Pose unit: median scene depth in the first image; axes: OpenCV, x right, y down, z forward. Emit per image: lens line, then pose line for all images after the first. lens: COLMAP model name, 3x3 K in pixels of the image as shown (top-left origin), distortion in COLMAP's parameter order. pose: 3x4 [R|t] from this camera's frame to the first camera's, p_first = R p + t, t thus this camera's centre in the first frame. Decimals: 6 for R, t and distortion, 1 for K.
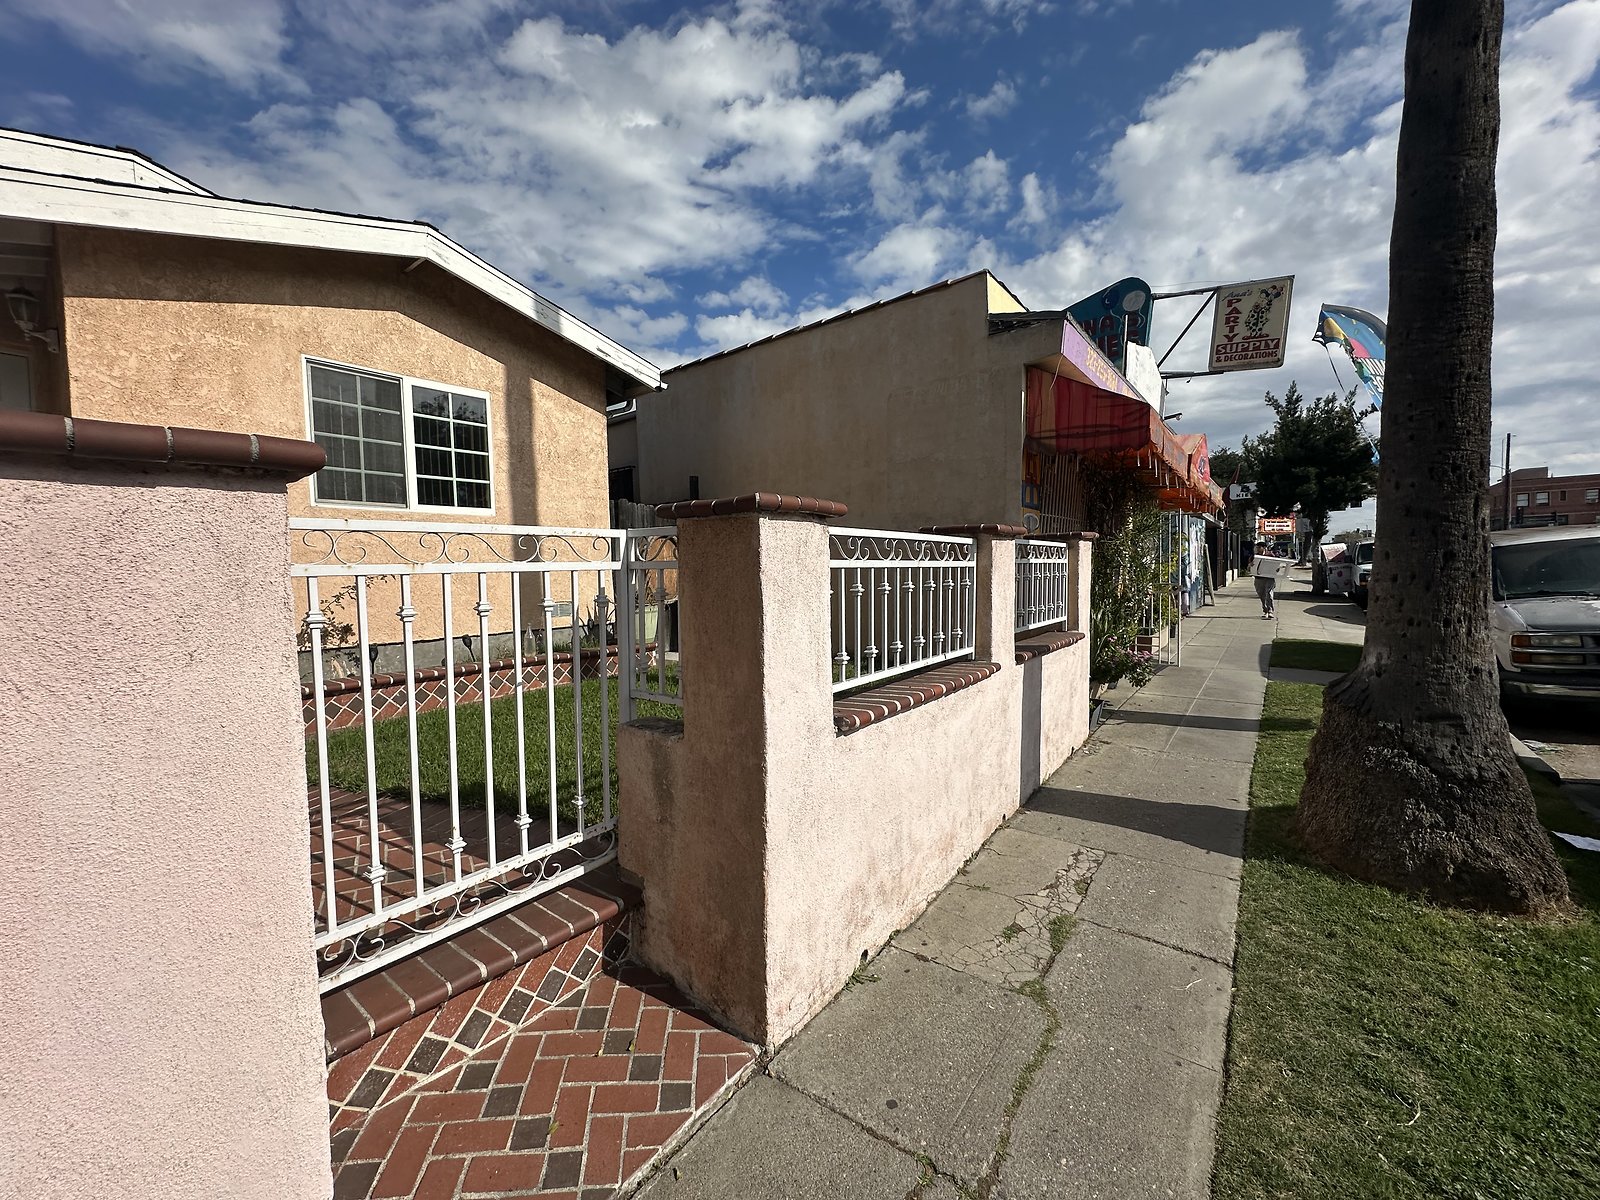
lens RADIAL K [[640.4, 0, 800.0], [0, 640.4, 600.0], [0, 0, 1]] dist [-0.000680, -0.000416]
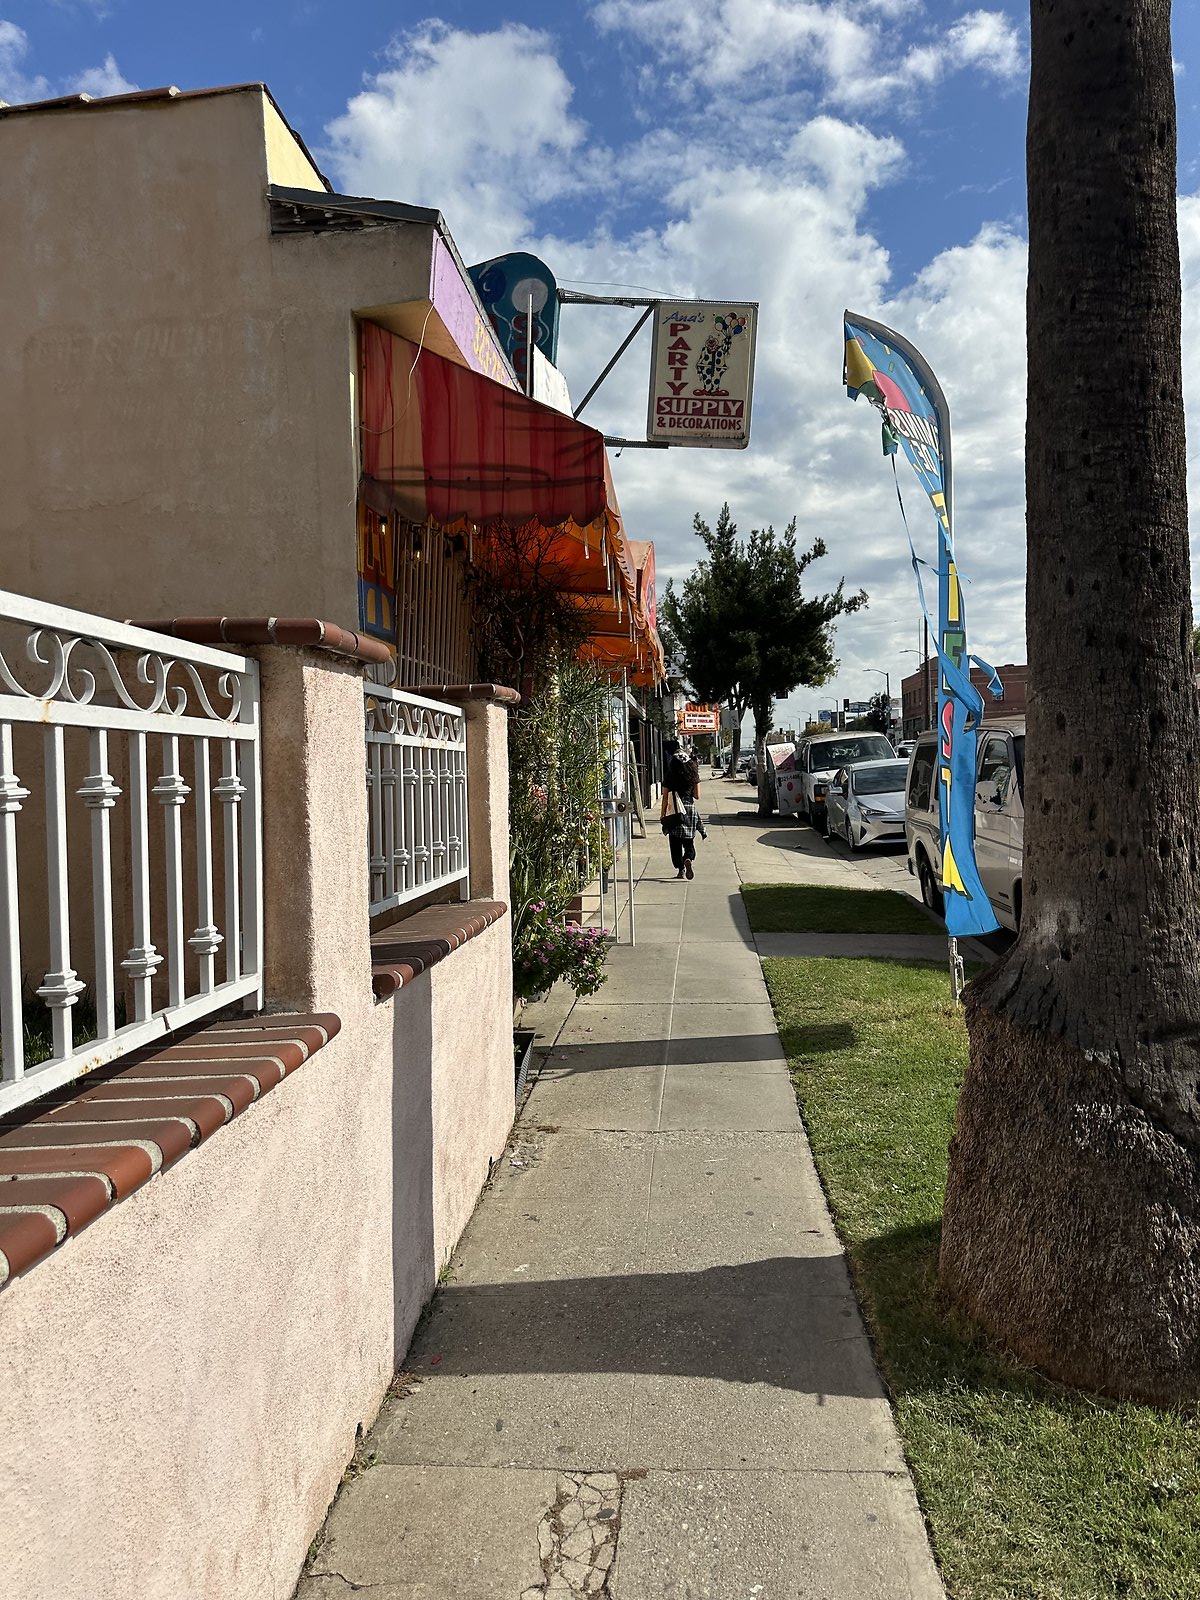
lens RADIAL K [[1118.7, 0, 608.1], [0, 1118.7, 815.6], [0, 0, 1]] dist [0.083444, -0.112152]
pose [[0.844445, -0.024497, 0.535082, 0.075933], [0.037594, 0.999201, -0.013584, 0.003006], [-0.534321, 0.031587, 0.844691, 0.273914]]
